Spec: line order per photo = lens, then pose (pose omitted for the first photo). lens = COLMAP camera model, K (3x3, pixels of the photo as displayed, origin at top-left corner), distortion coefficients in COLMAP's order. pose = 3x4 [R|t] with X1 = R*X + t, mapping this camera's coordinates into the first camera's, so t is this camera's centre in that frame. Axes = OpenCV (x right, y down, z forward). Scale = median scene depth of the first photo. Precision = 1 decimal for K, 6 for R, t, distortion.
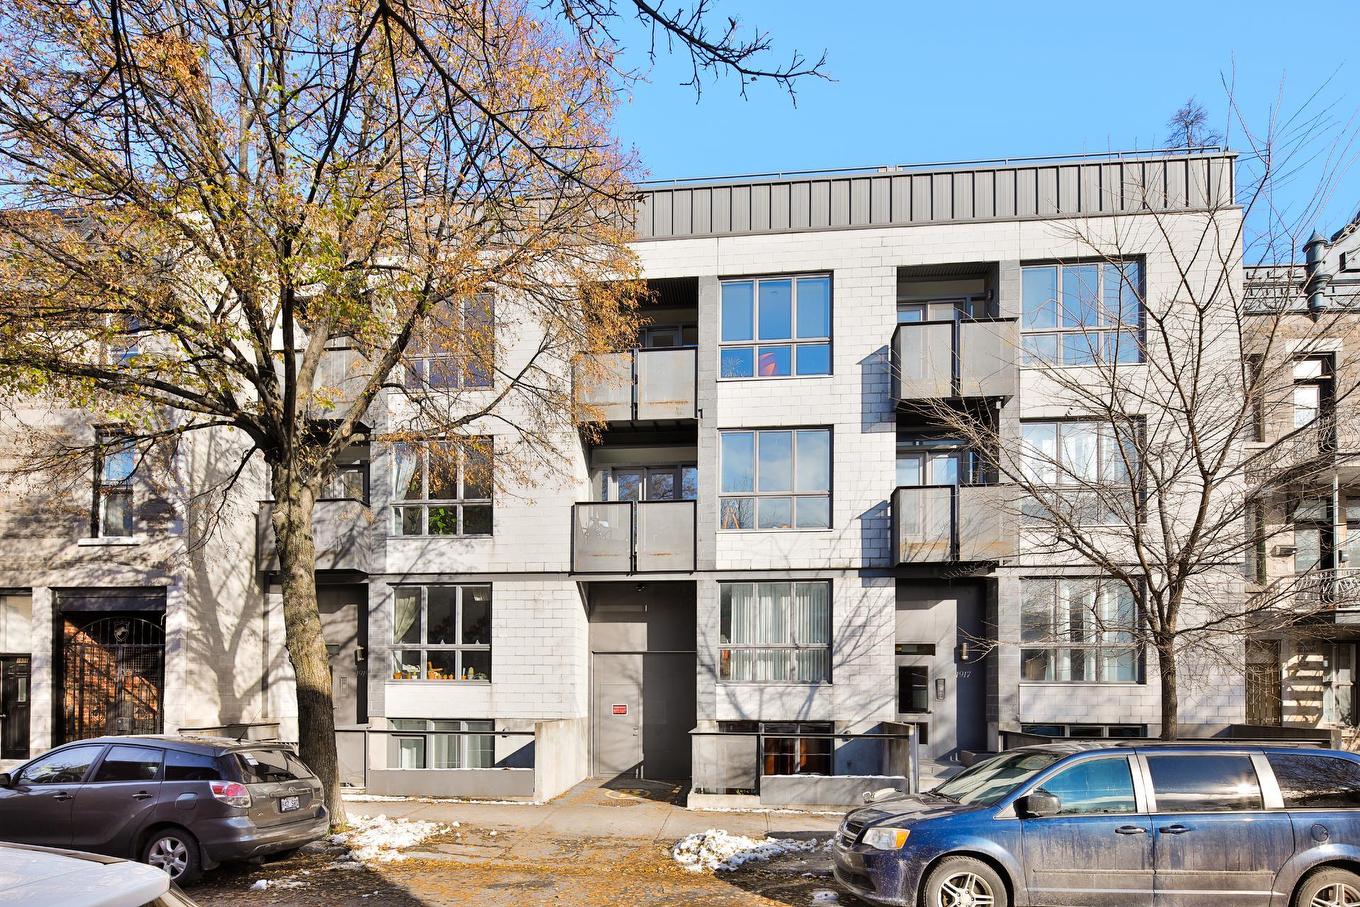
lens RADIAL K [[678.8, 0, 680.0], [0, 678.8, 453.5], [0, 0, 1]] dist [0.001233, -0.001009]
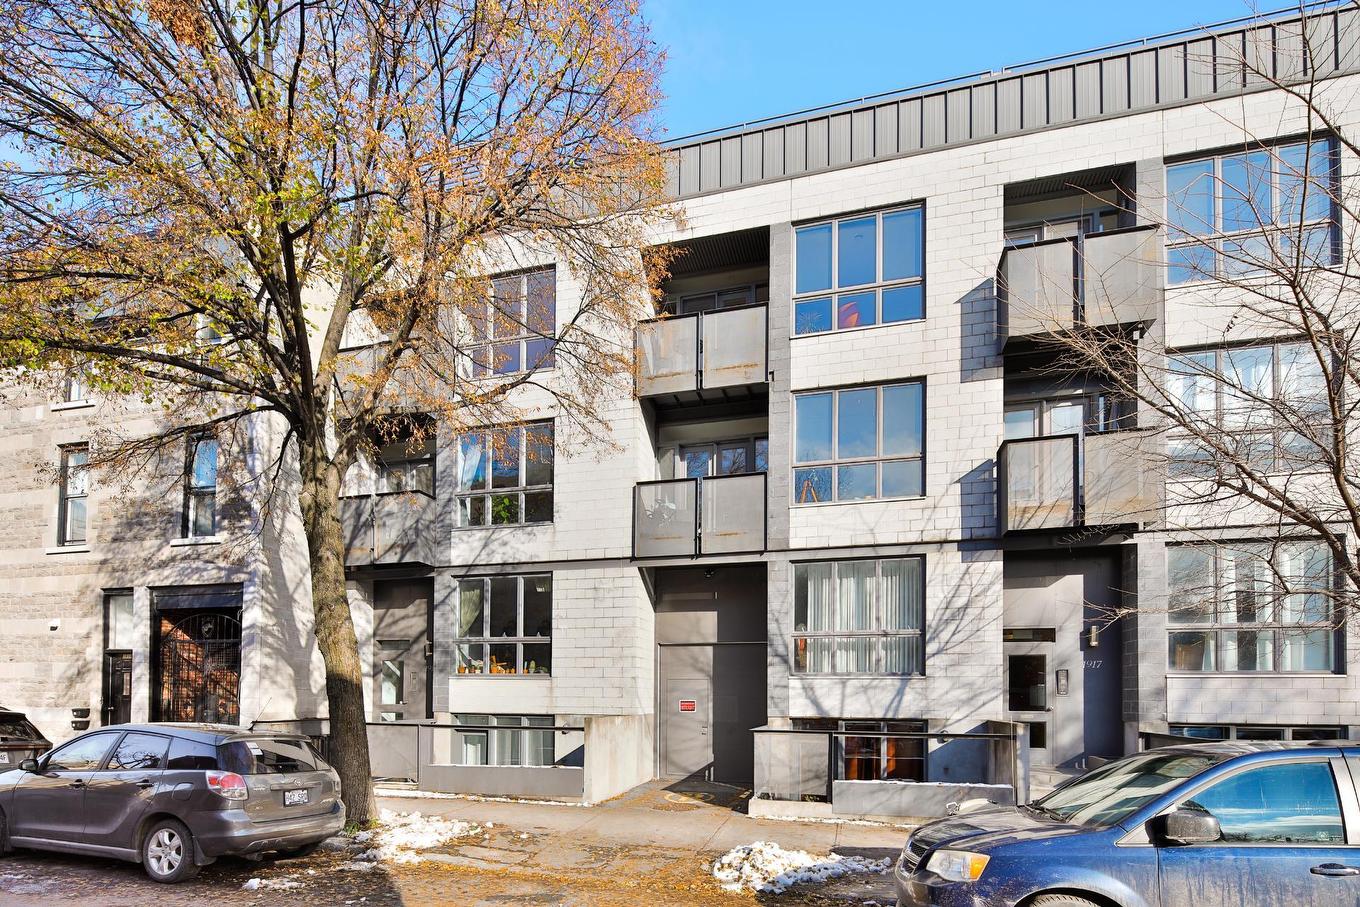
lens RADIAL K [[710.5, 0, 680.3], [0, 710.5, 482.7], [0, 0, 1]] dist [0.000990, -0.001640]
pose [[0.989010, -0.036536, -0.143261, 0.050047], [0.043260, 0.998090, 0.044101, 0.041716], [0.141377, -0.049814, 0.988702, 0.084727]]
